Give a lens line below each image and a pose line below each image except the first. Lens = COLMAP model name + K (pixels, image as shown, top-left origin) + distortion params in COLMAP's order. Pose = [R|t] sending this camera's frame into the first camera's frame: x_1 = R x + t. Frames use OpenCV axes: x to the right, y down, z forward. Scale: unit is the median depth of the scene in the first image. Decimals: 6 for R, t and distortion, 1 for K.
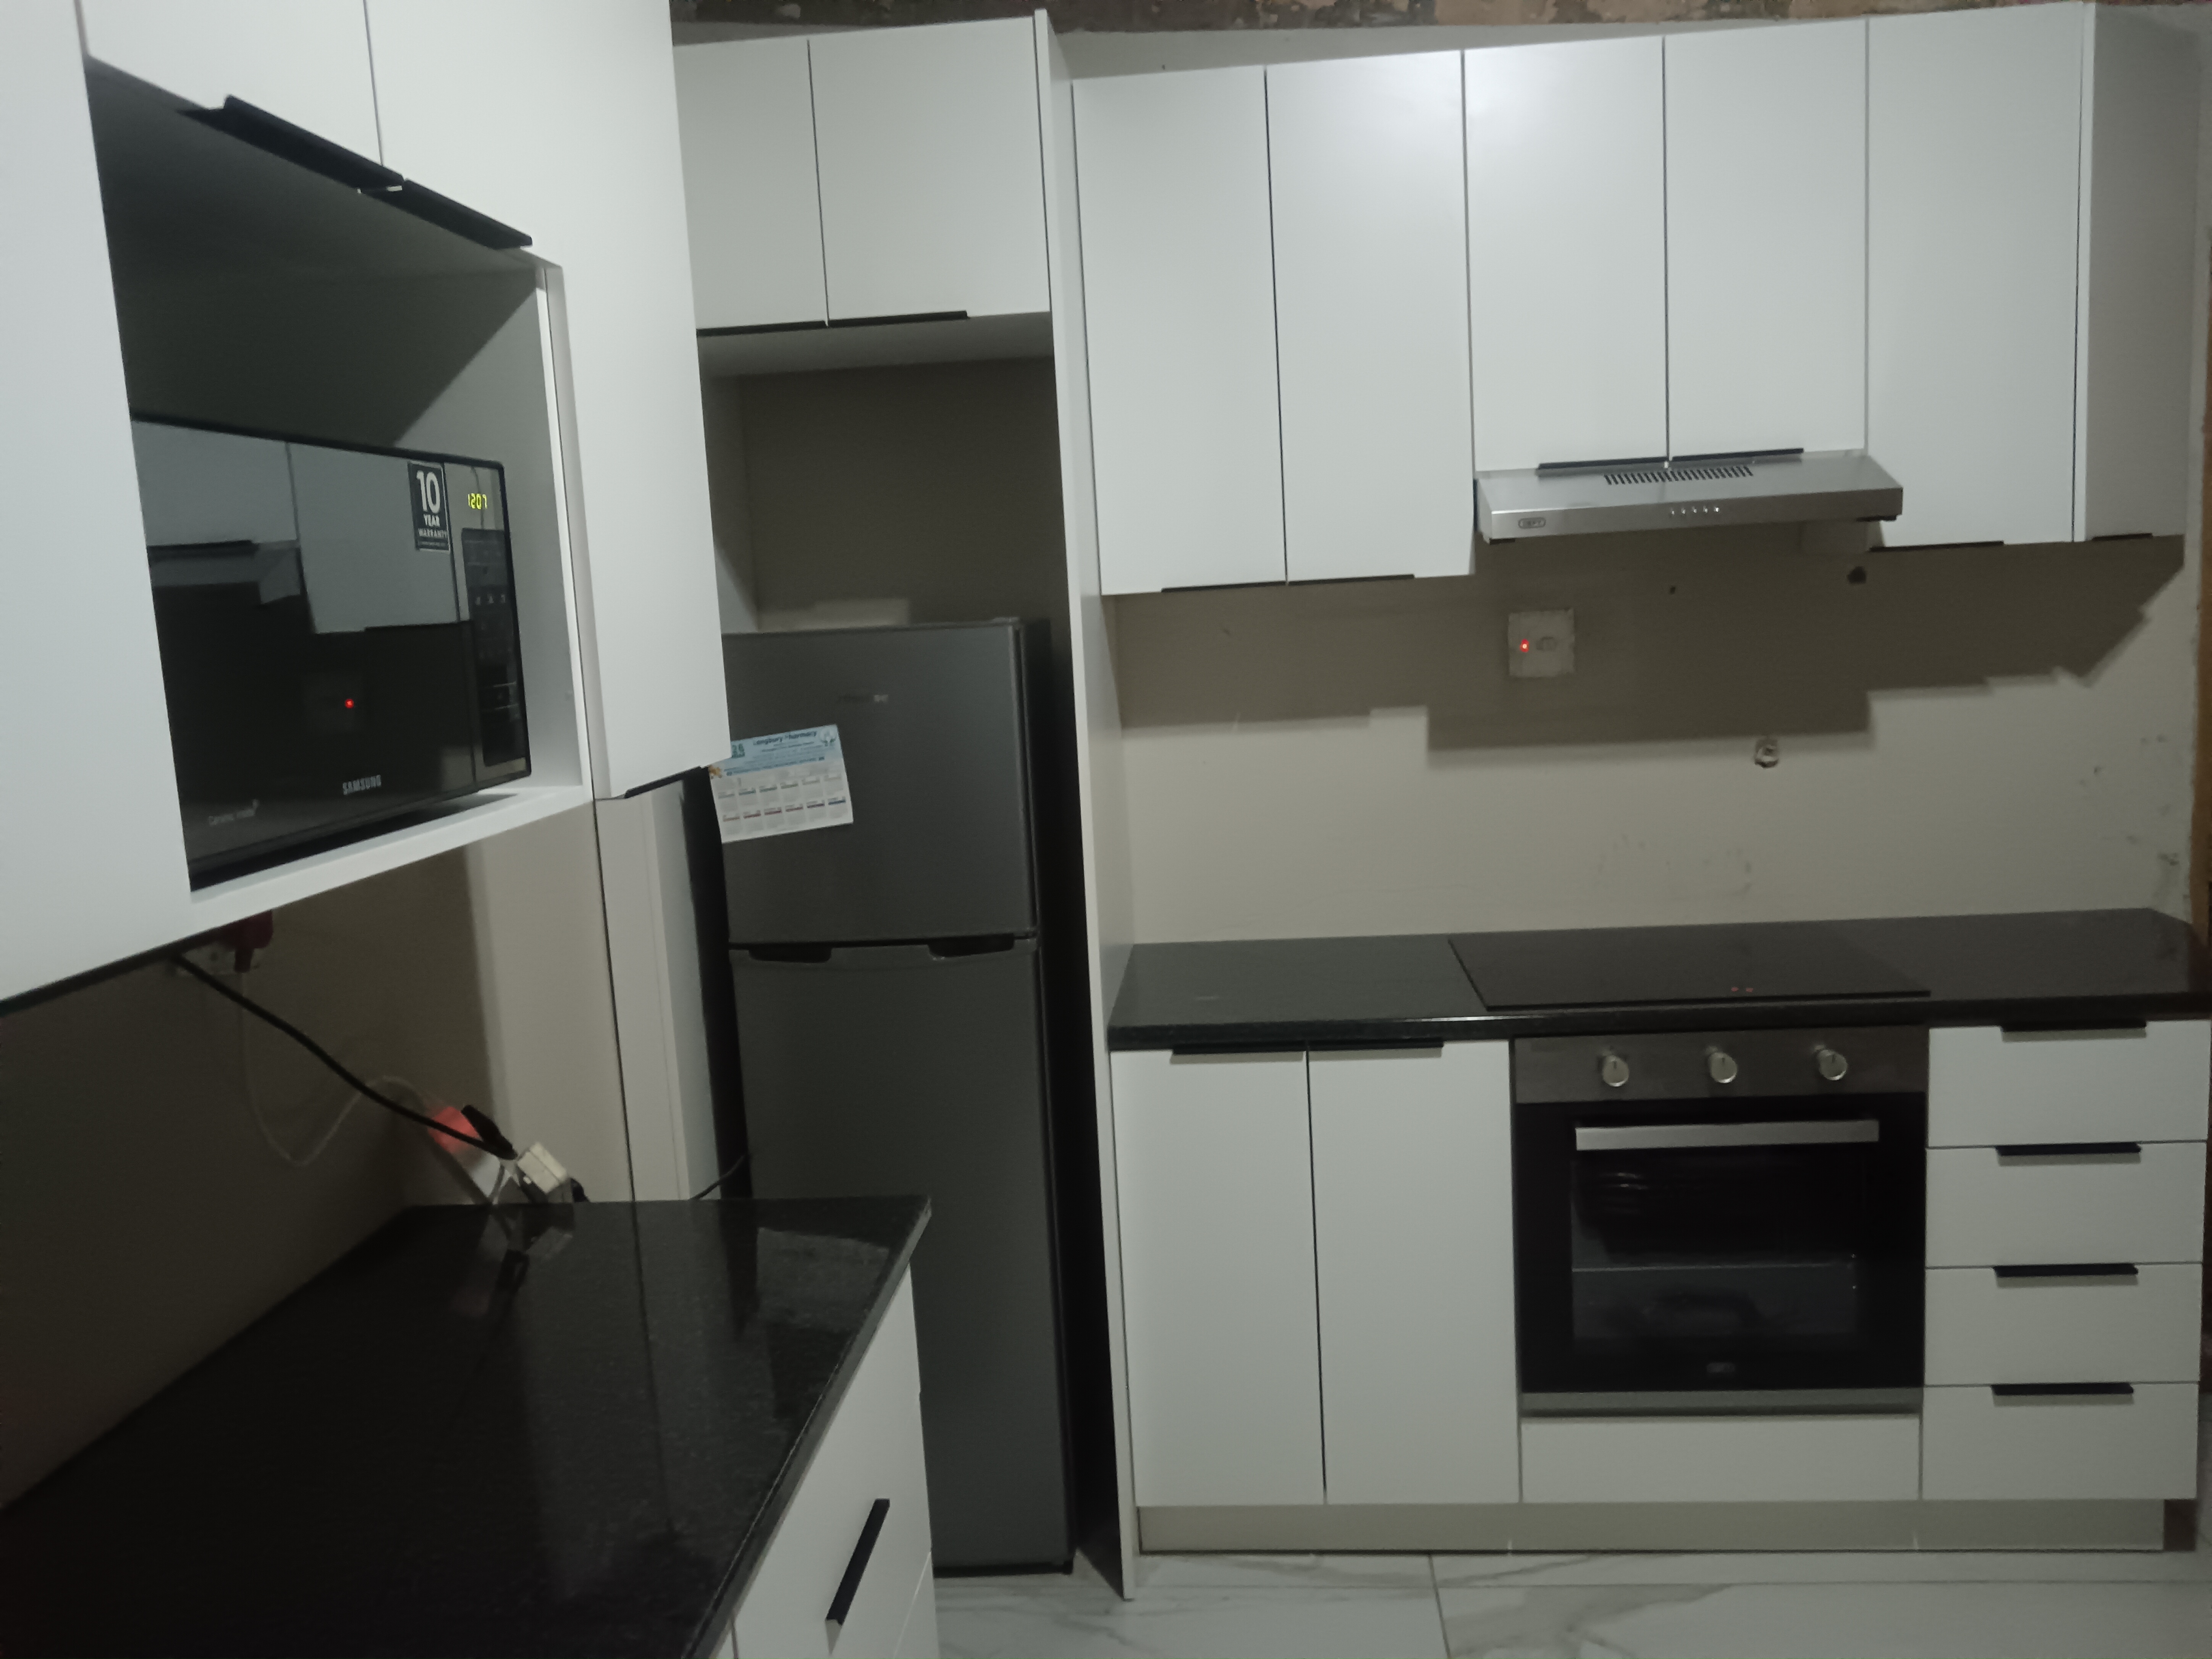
lens RADIAL K [[1717.3, 0, 1109.6], [0, 1717.3, 826.7], [0, 0, 1]] dist [-0.003395, -0.010976]
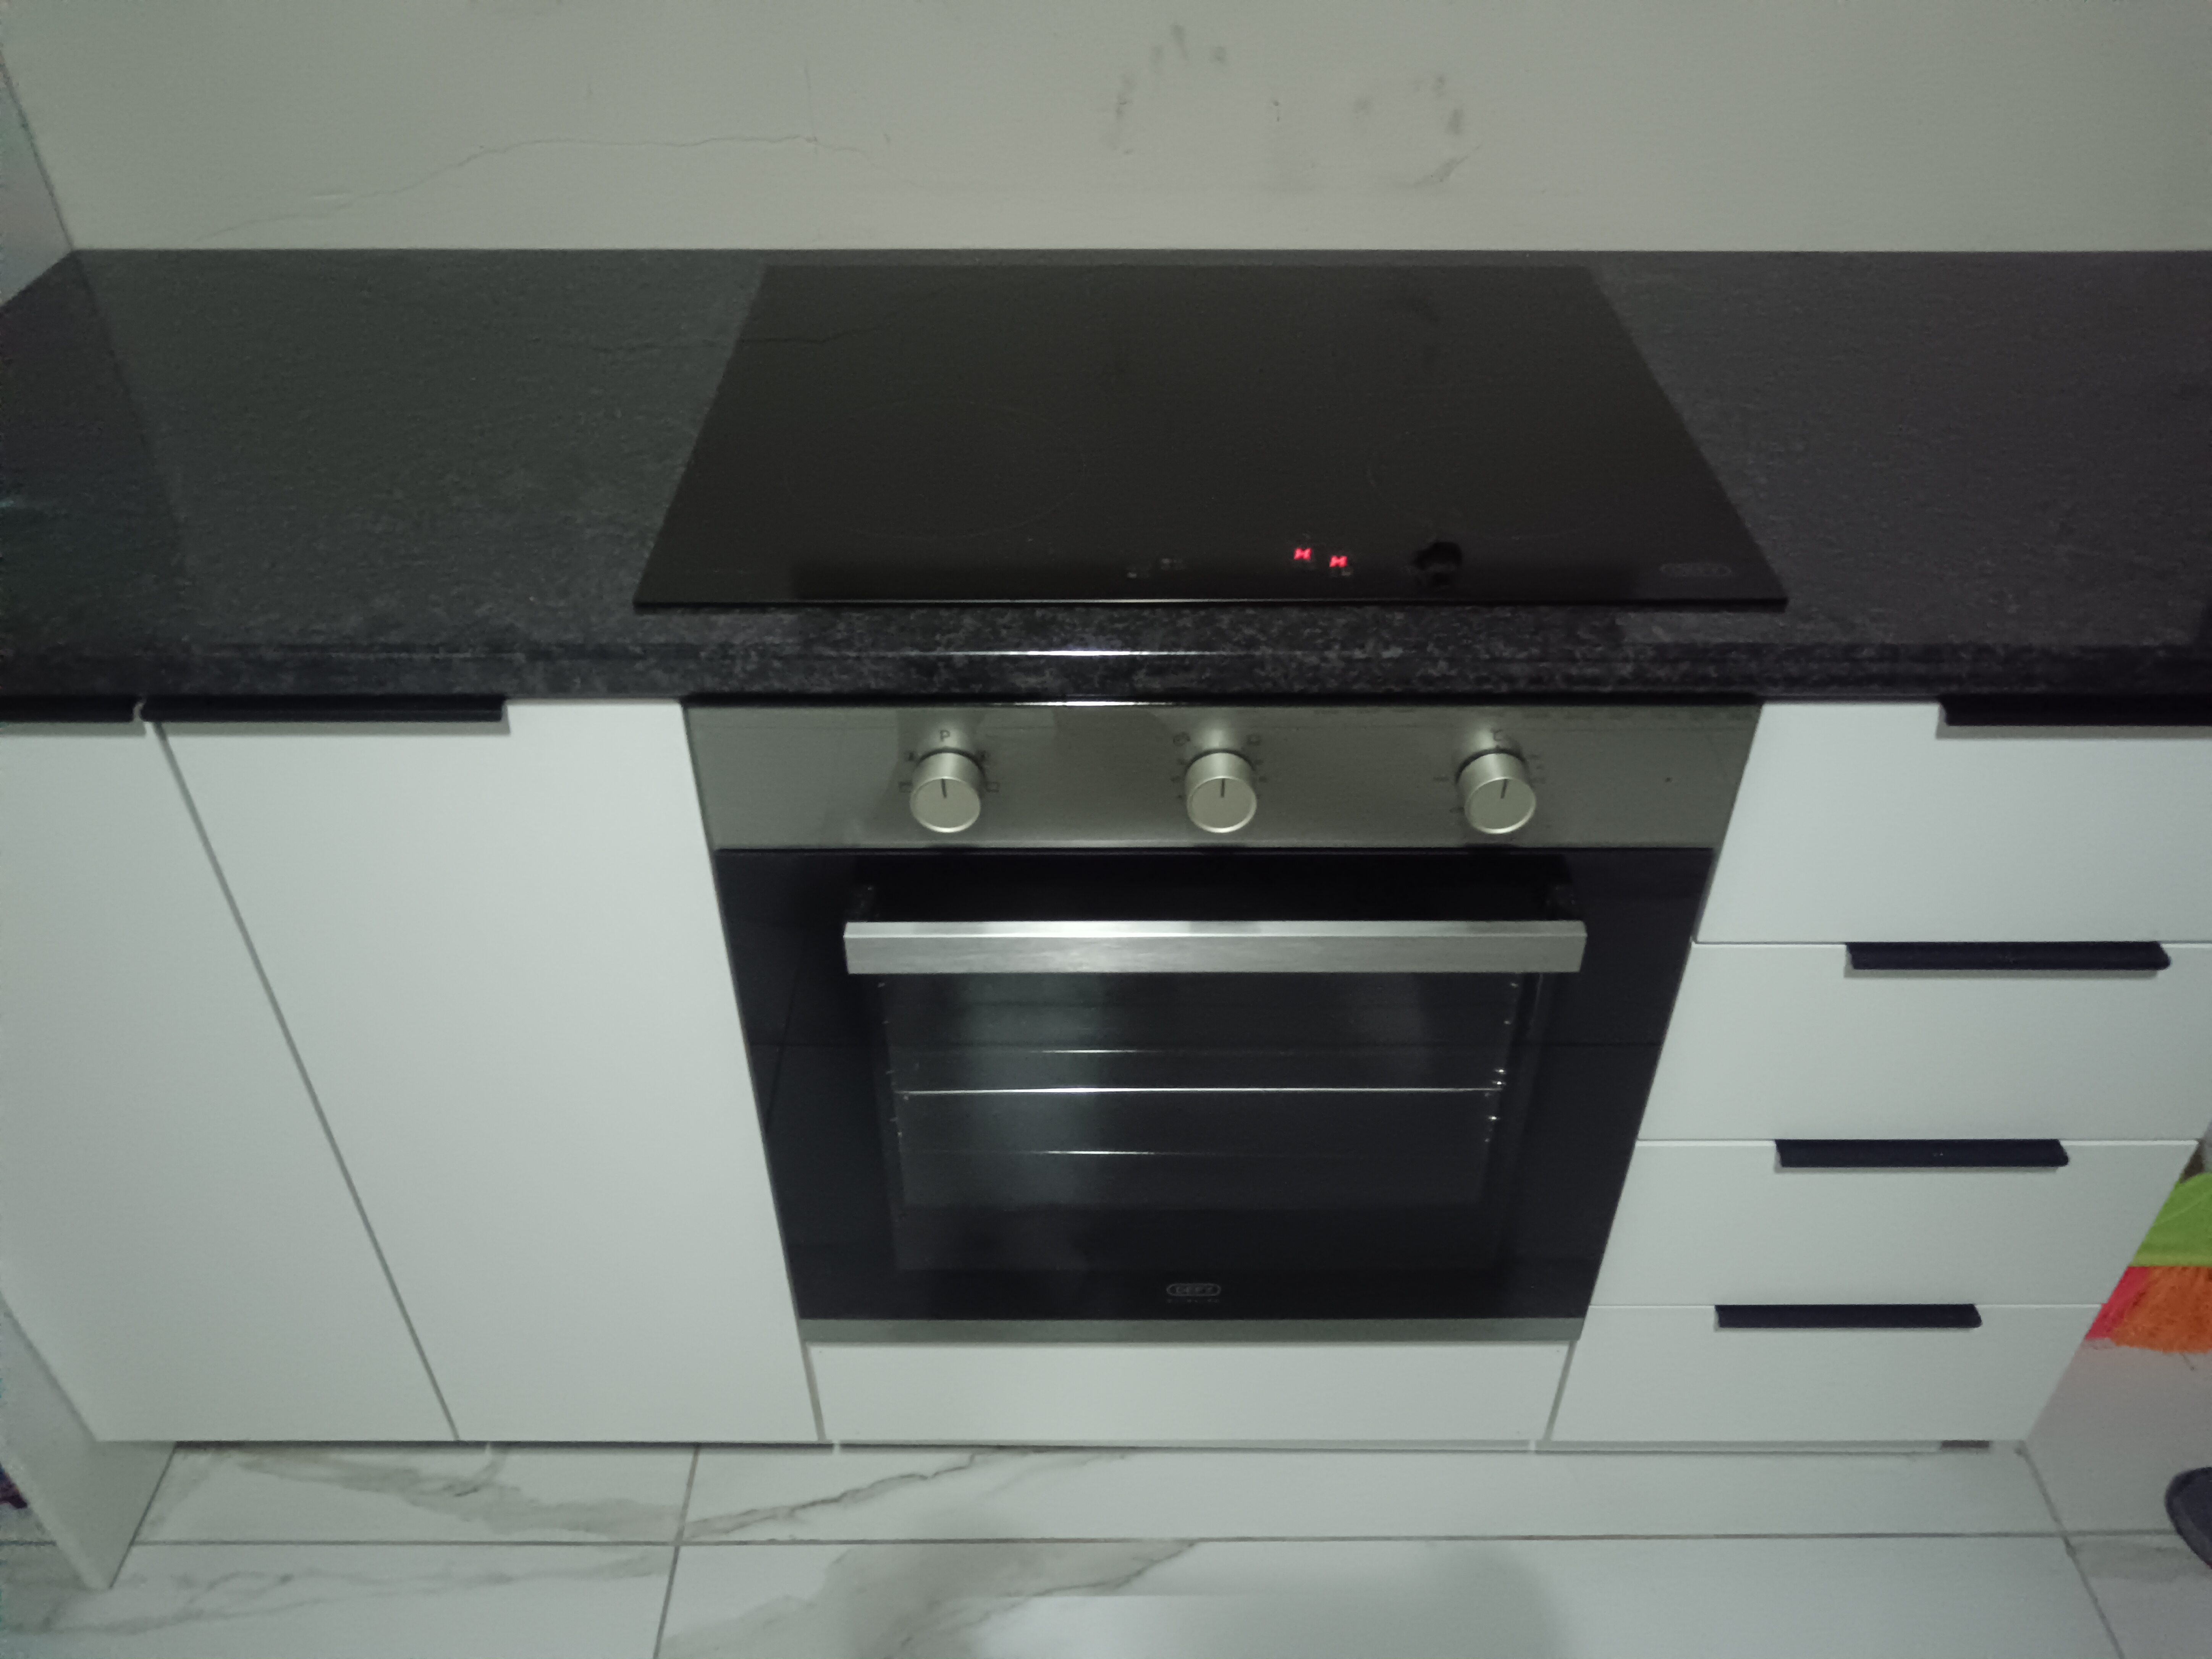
lens RADIAL K [[1717.3, 0, 1120.9], [0, 1717.3, 835.4], [0, 0, 1]] dist [-0.003395, -0.010976]
pose [[0.994063, -0.009251, 0.108412, 0.277608], [-0.047301, 0.860560, 0.507147, -0.042725], [-0.097987, -0.509264, 0.855014, 0.634346]]
